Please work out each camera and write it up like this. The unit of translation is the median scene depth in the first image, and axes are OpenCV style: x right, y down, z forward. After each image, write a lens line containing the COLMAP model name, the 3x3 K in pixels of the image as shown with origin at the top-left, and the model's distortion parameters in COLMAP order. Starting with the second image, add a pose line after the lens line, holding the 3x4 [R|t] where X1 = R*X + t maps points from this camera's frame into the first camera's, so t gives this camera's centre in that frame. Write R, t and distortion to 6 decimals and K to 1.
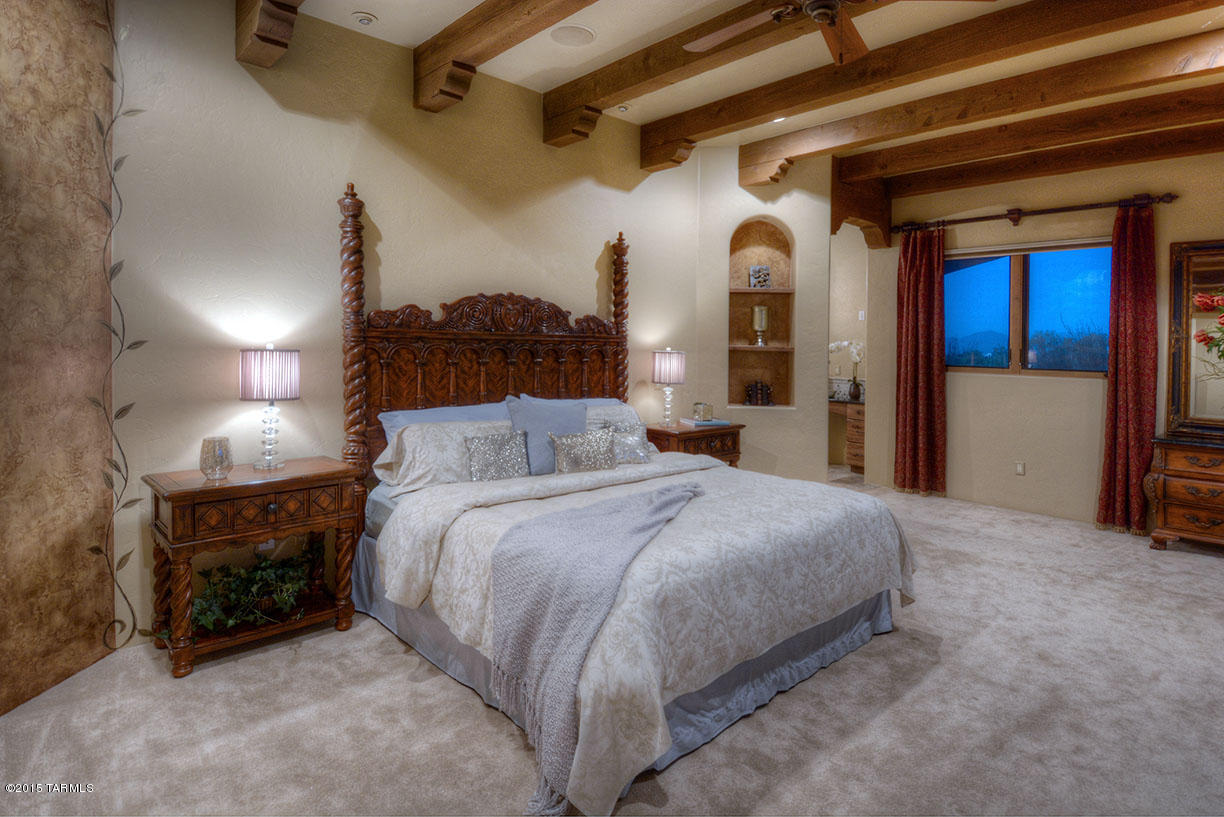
lens RADIAL K [[638.2, 0, 580.8], [0, 638.2, 364.0], [0, 0, 1]] dist [0.041287, -0.034092]
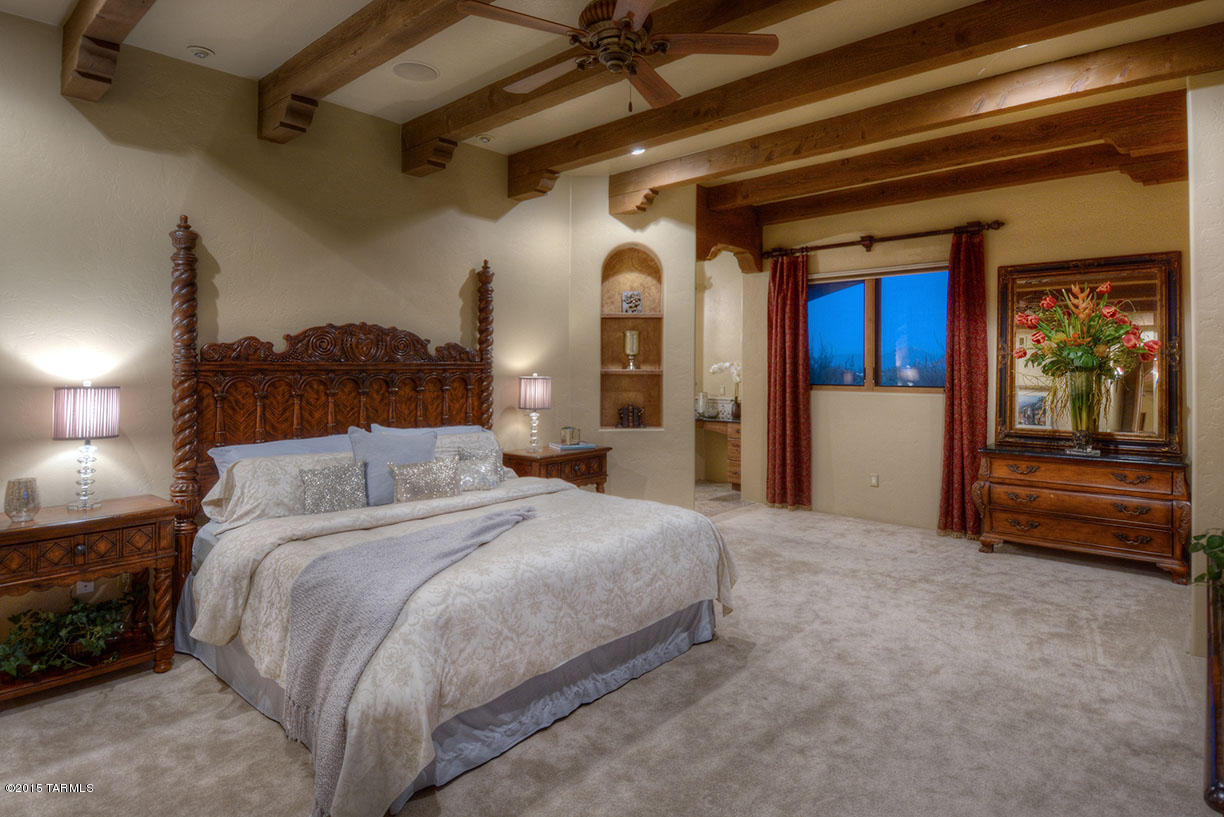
lens RADIAL K [[667.4, 0, 609.8], [0, 667.4, 365.4], [0, 0, 1]] dist [0.040251, -0.039435]
pose [[0.996053, -0.020918, 0.086258, 0.200274], [0.023536, 0.999289, -0.029445, -0.005403], [-0.085581, 0.031359, 0.995838, -0.079437]]
